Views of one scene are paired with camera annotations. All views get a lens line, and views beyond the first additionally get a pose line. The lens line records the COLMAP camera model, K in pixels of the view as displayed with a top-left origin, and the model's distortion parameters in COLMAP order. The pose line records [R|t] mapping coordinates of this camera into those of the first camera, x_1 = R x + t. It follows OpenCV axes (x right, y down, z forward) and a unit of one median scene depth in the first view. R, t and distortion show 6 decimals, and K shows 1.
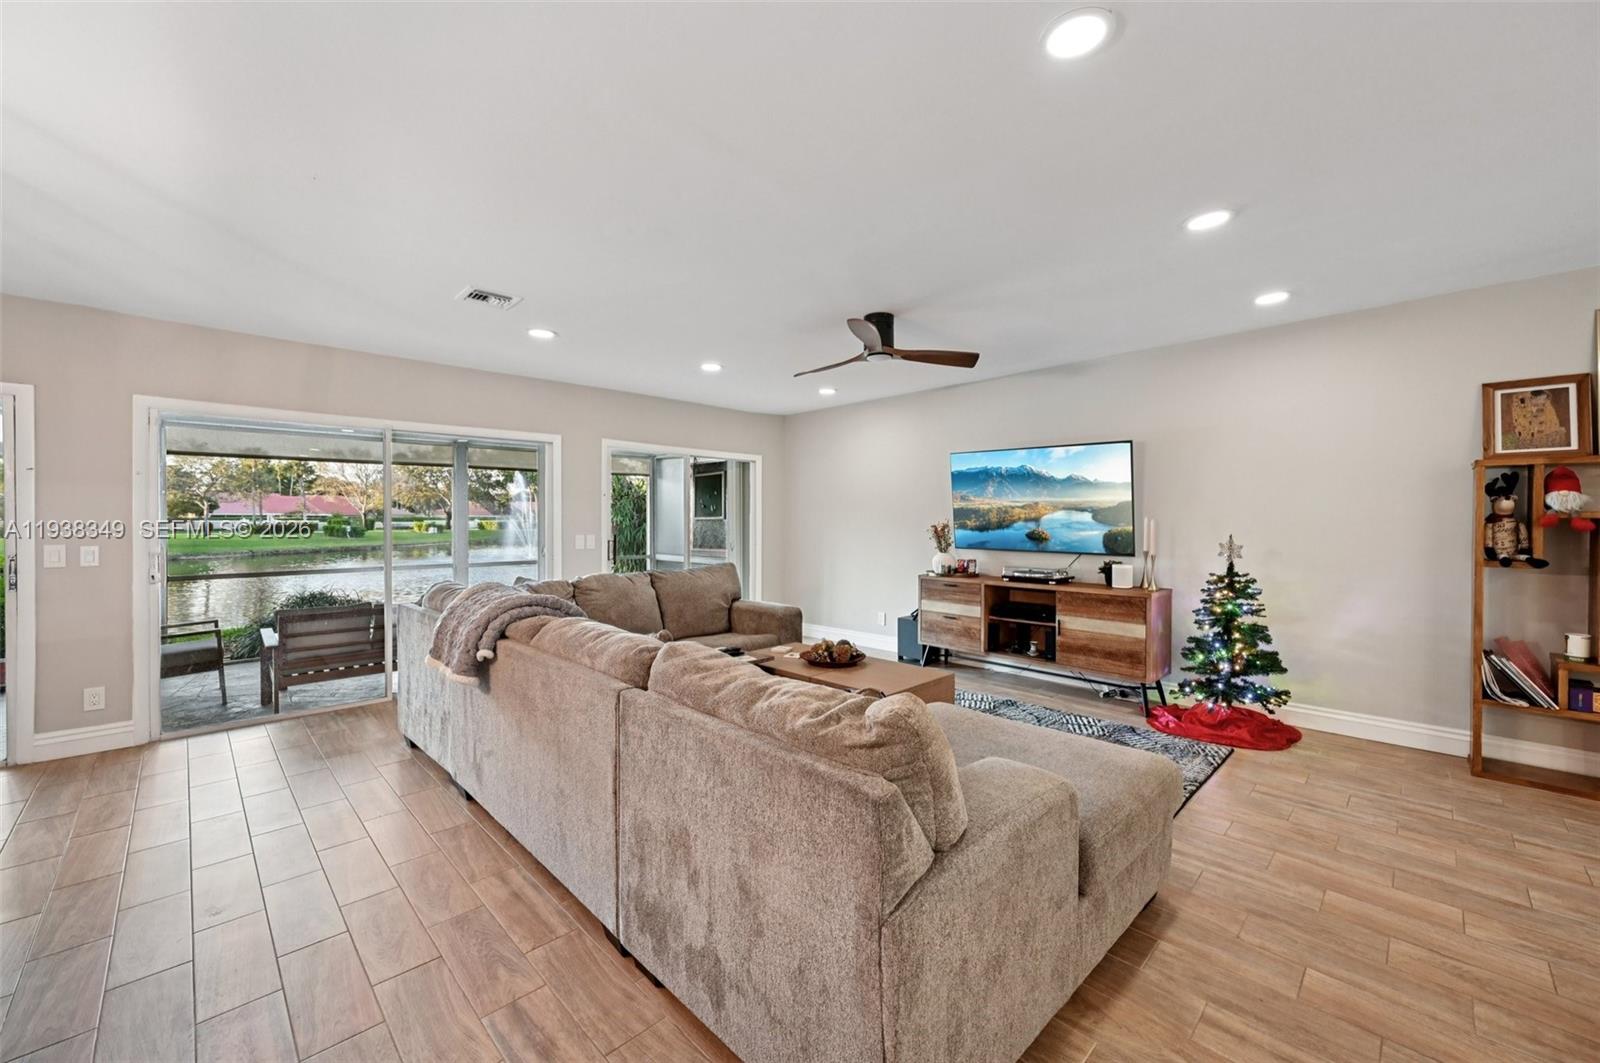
lens RADIAL K [[632.7, 0, 795.3], [0, 632.7, 526.8], [0, 0, 1]] dist [-0.002190, 0.000264]
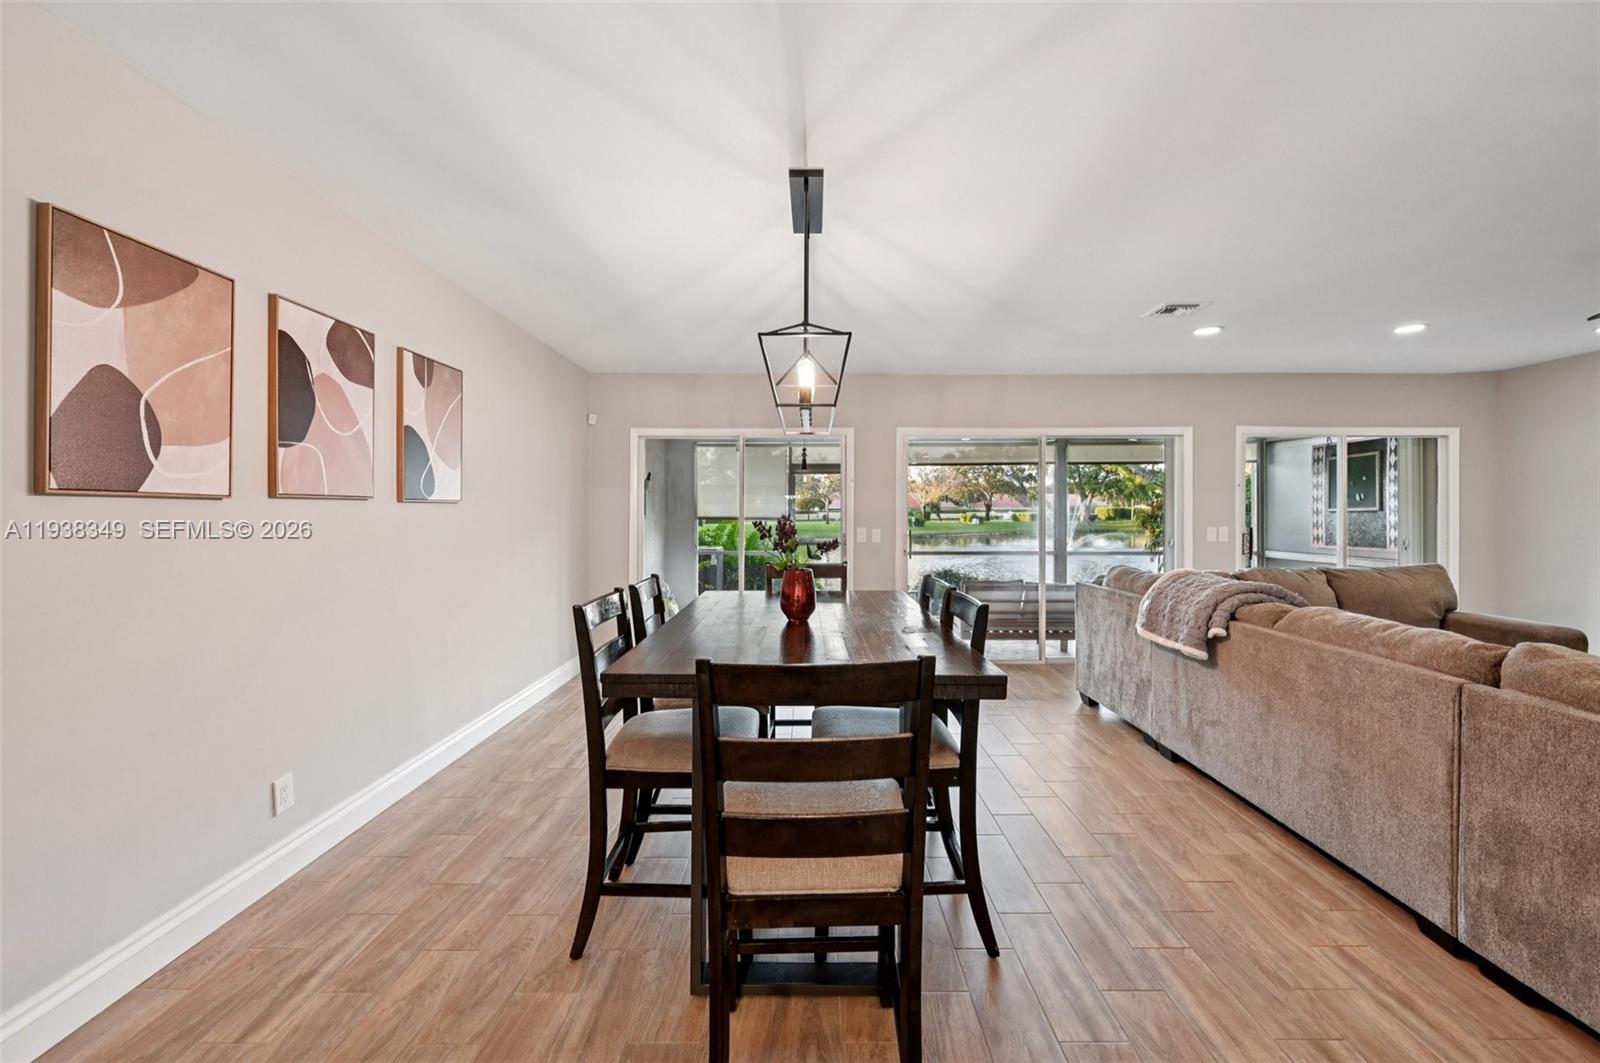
lens RADIAL K [[632.7, 0, 800.7], [0, 632.7, 513.8], [0, 0, 1]] dist [-0.002190, 0.000264]
pose [[0.710667, 0.000902, -0.703528, -0.114237], [-0.006492, 0.999965, -0.005276, 0.001942], [0.703498, 0.008317, 0.710648, -0.154127]]
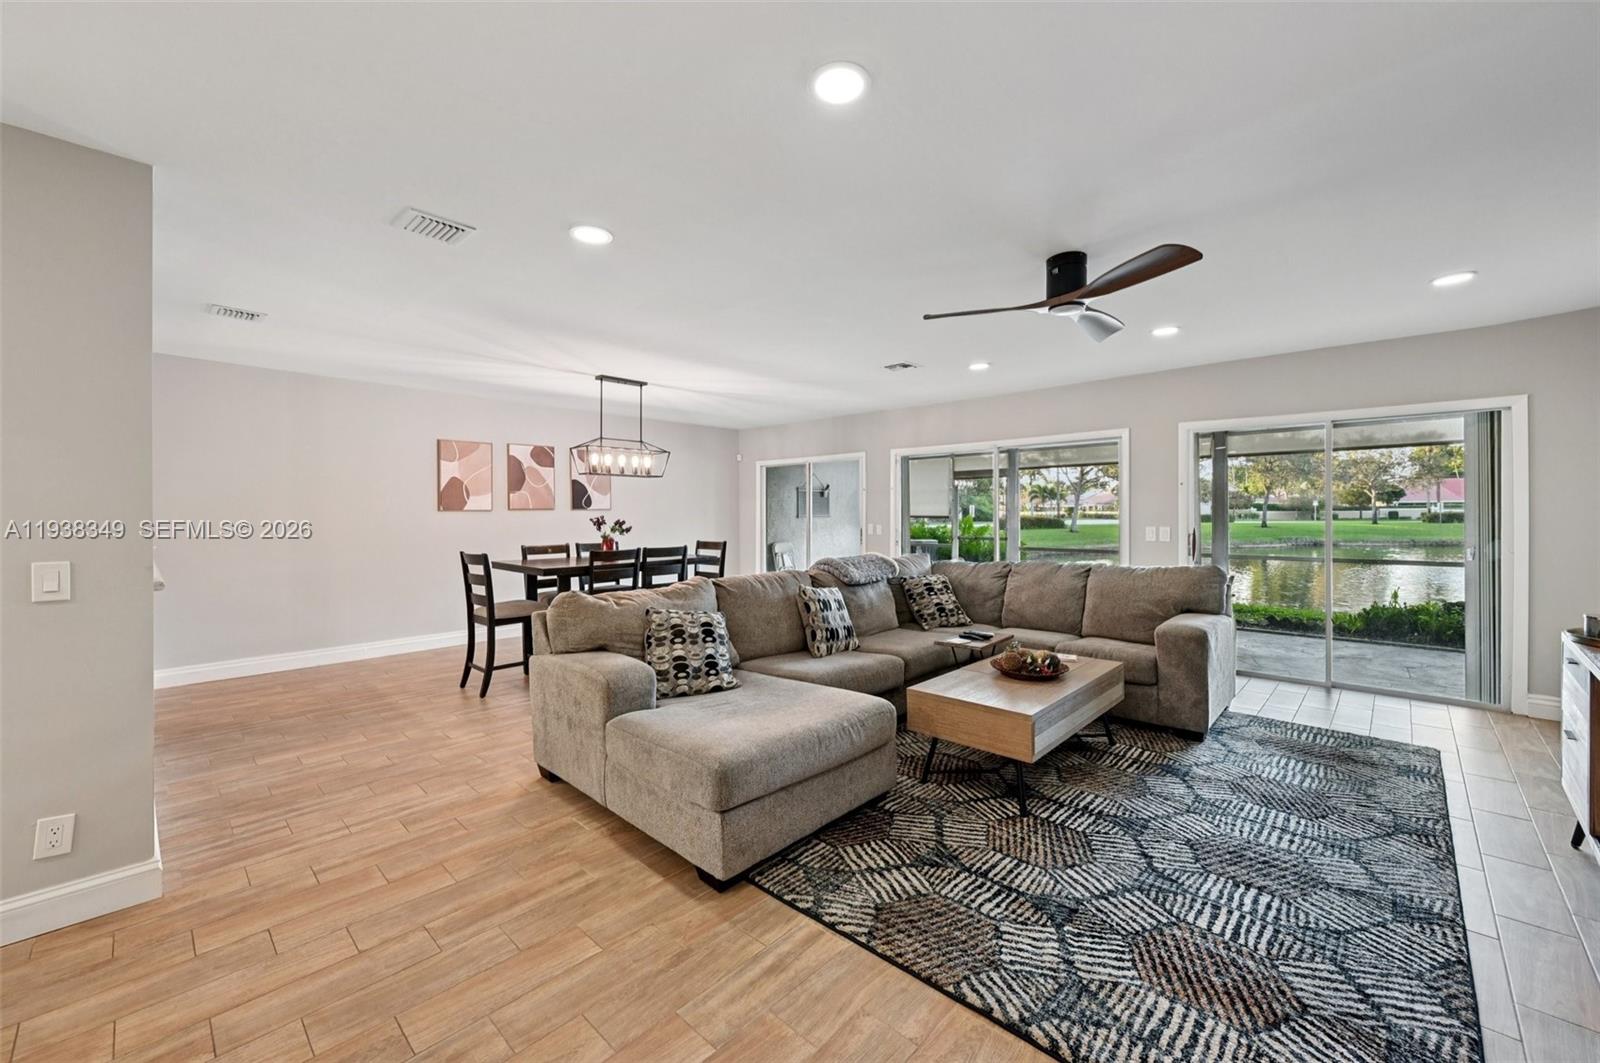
lens RADIAL K [[632.7, 0, 800.5], [0, 632.7, 524.0], [0, 0, 1]] dist [-0.002190, 0.000264]
pose [[0.031648, 0.019127, -0.999316, 0.672913], [-0.004212, 0.999811, 0.019003, -0.008141], [0.999490, 0.003608, 0.031723, 0.470782]]
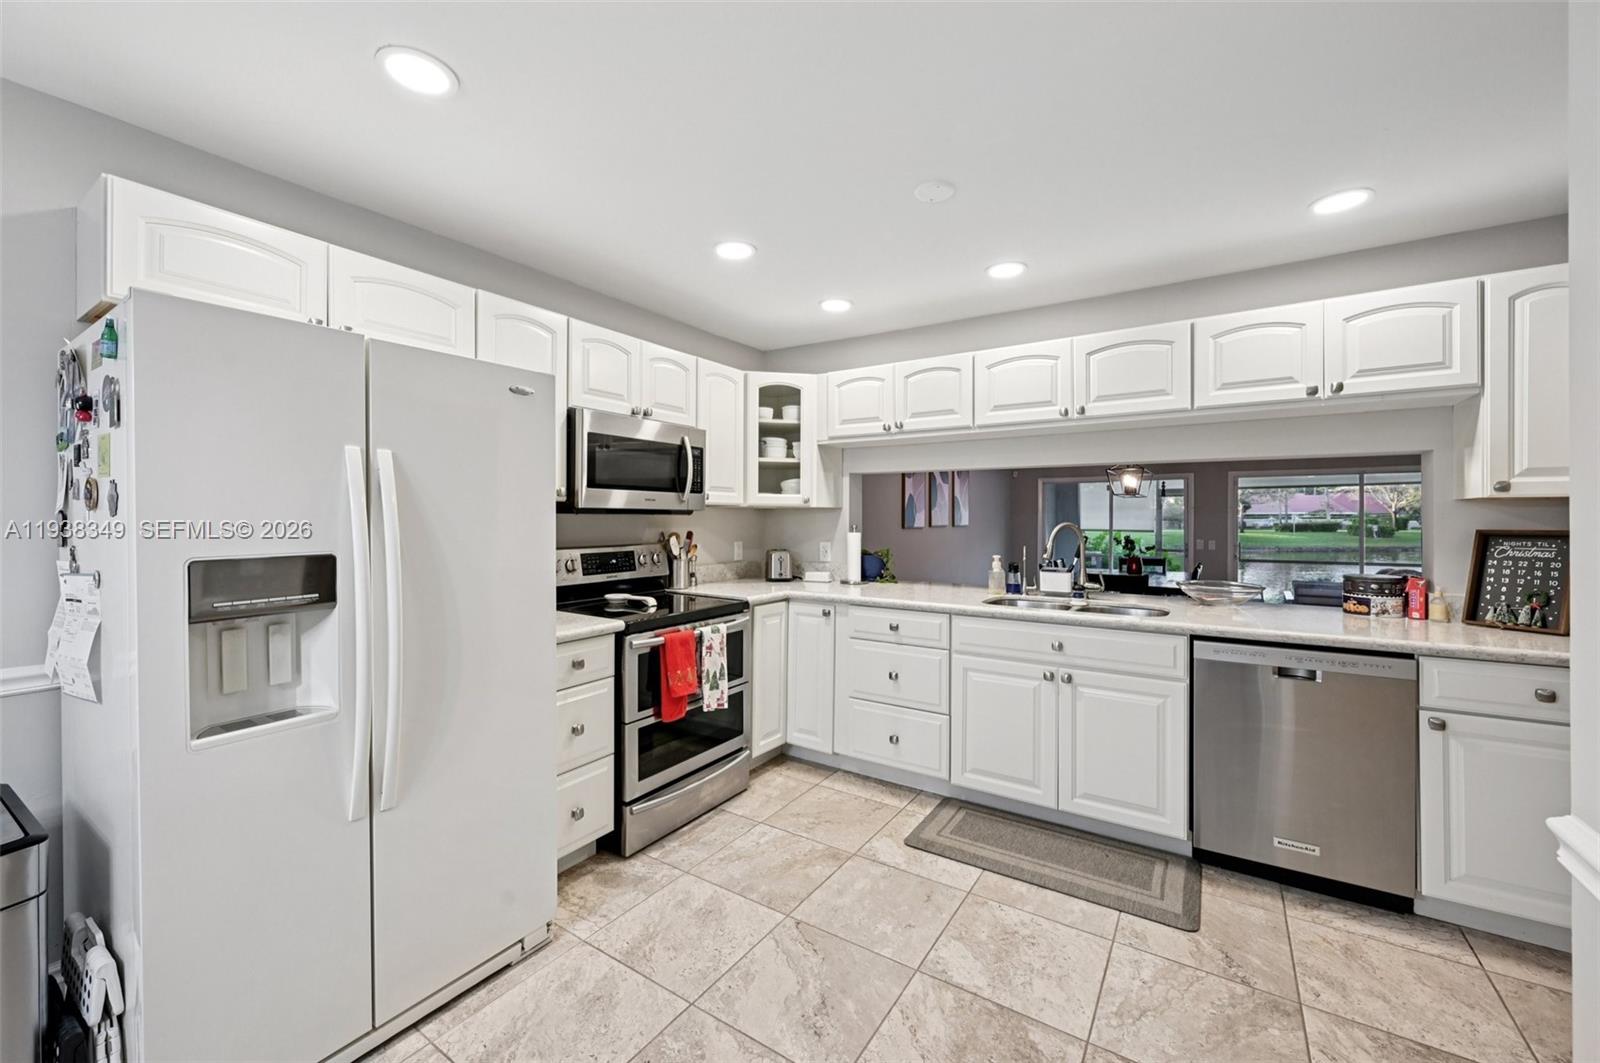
lens RADIAL K [[632.7, 0, 793.0], [0, 632.7, 517.8], [0, 0, 1]] dist [-0.002190, 0.000264]
pose [[0.204521, -0.000228, -0.978862, 0.542192], [-0.009925, 0.999948, -0.002307, -0.020675], [0.978812, 0.010187, 0.204508, -0.639539]]
